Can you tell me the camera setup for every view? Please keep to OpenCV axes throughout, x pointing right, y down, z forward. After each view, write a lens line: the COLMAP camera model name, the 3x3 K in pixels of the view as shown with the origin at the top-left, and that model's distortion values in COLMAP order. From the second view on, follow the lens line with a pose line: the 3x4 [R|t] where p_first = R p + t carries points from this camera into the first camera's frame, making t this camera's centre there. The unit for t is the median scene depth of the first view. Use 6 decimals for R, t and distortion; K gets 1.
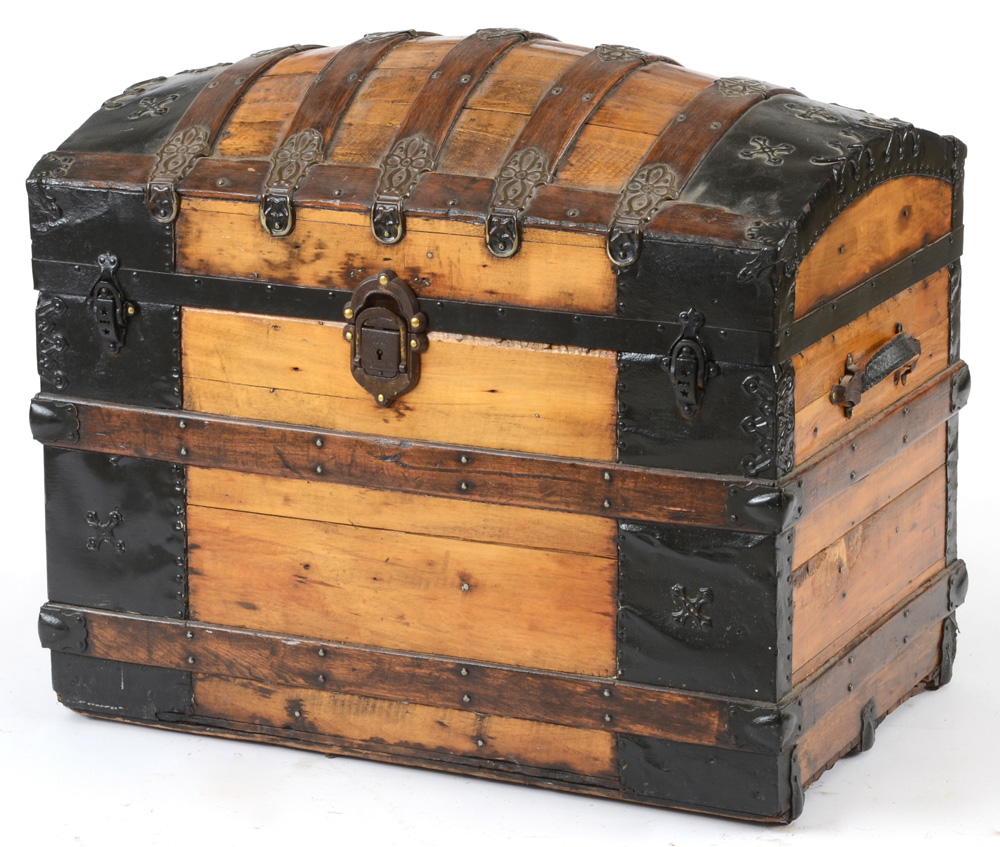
lens RADIAL K [[3936.3, 0, 511.4], [0, 3936.3, 444.1], [0, 0, 1]] dist [0.736227, 0.000000]
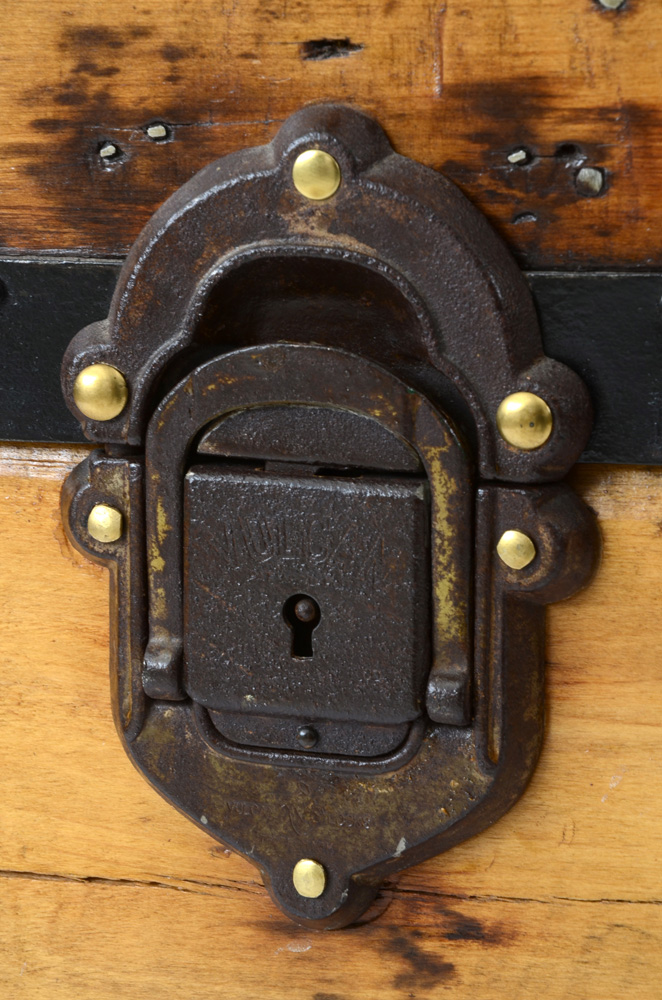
lens RADIAL K [[3742.5, 0, 330.2], [0, 3742.5, 510.7], [0, 0, 1]] dist [0.806610, 0.000000]
pose [[0.991170, -0.048410, 0.123442, -0.051627], [0.052473, 0.998175, -0.029876, -0.022669], [-0.121770, 0.036089, 0.991902, 0.839620]]
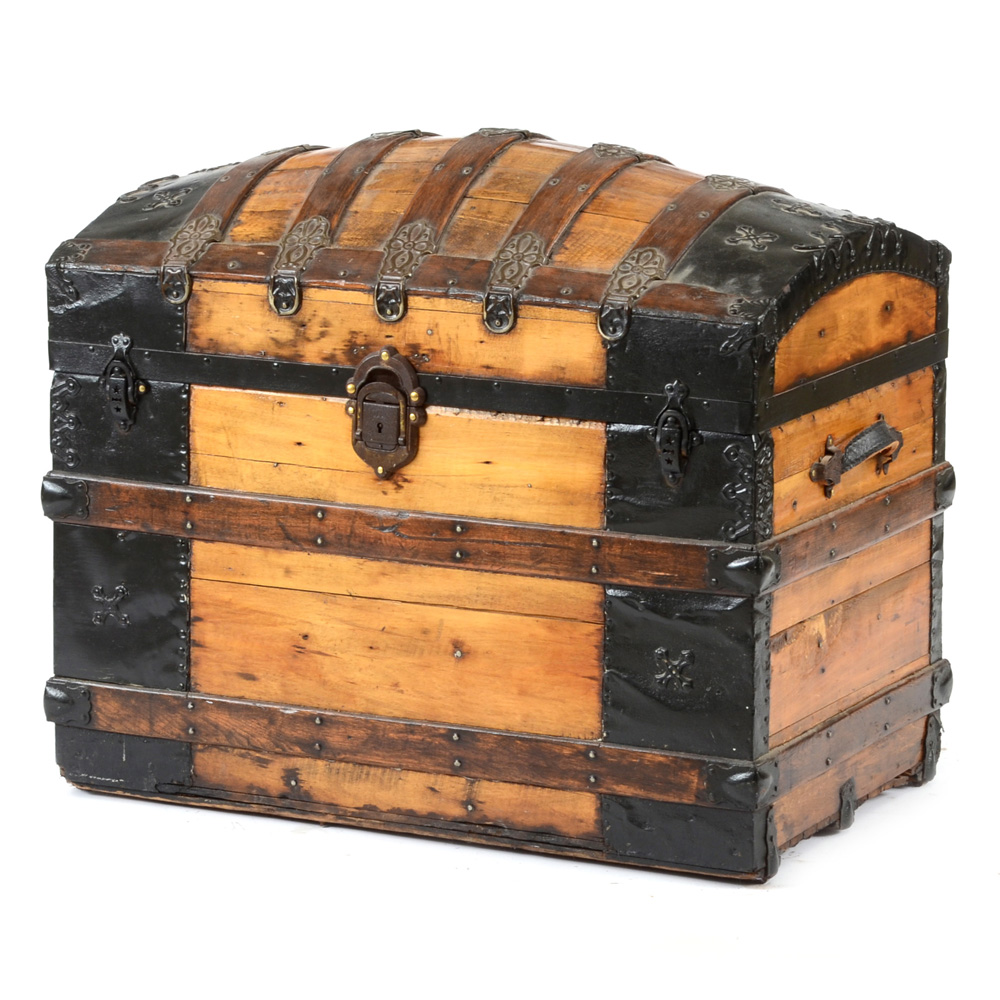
lens RADIAL K [[5124.6, 0, 492.4], [0, 5124.6, 505.6], [0, 0, 1]] dist [0.647786, 0.000000]
pose [[0.999808, 0.016839, -0.010017, 0.010298], [-0.017488, 0.997481, -0.068746, 0.090571], [0.008834, 0.068908, 0.997584, -0.352736]]
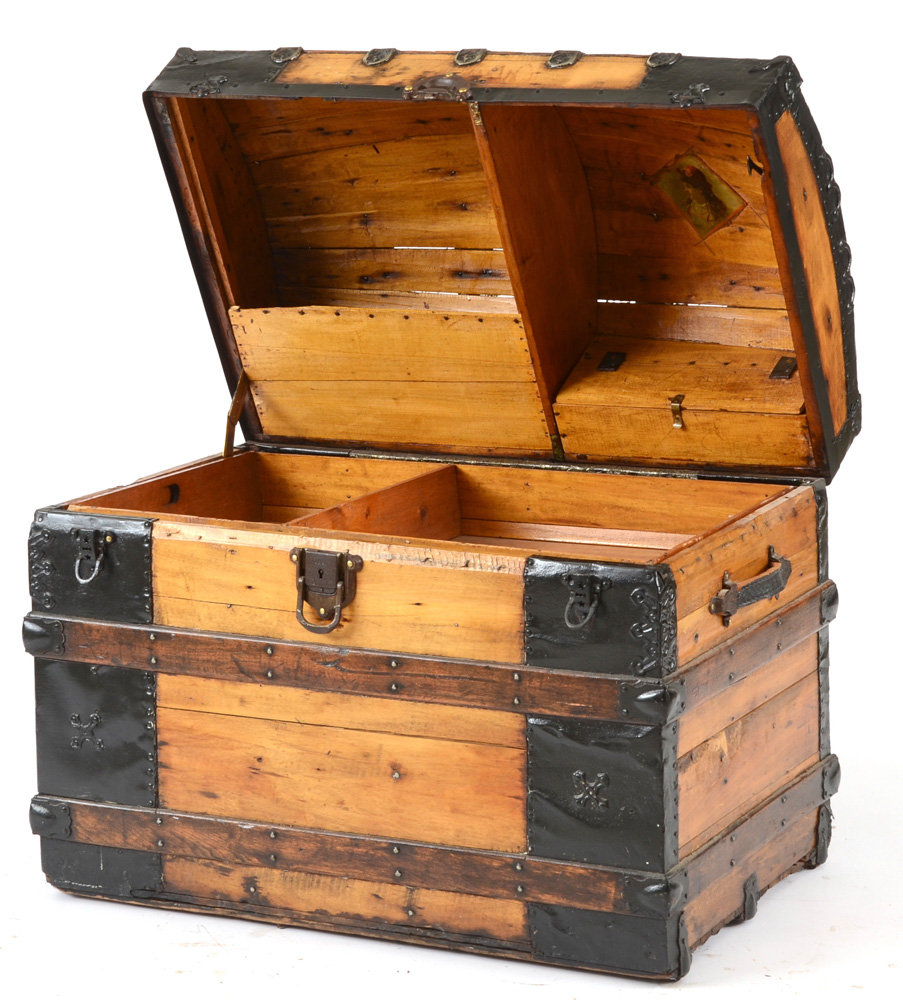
lens RADIAL K [[3694.5, 0, 447.0], [0, 3694.5, 496.7], [0, 0, 1]] dist [0.530514, 0.000000]
pose [[0.999834, -0.006749, -0.016911, 0.022151], [0.005794, 0.998422, -0.055860, 0.015624], [0.017261, 0.055753, 0.998295, -0.085776]]
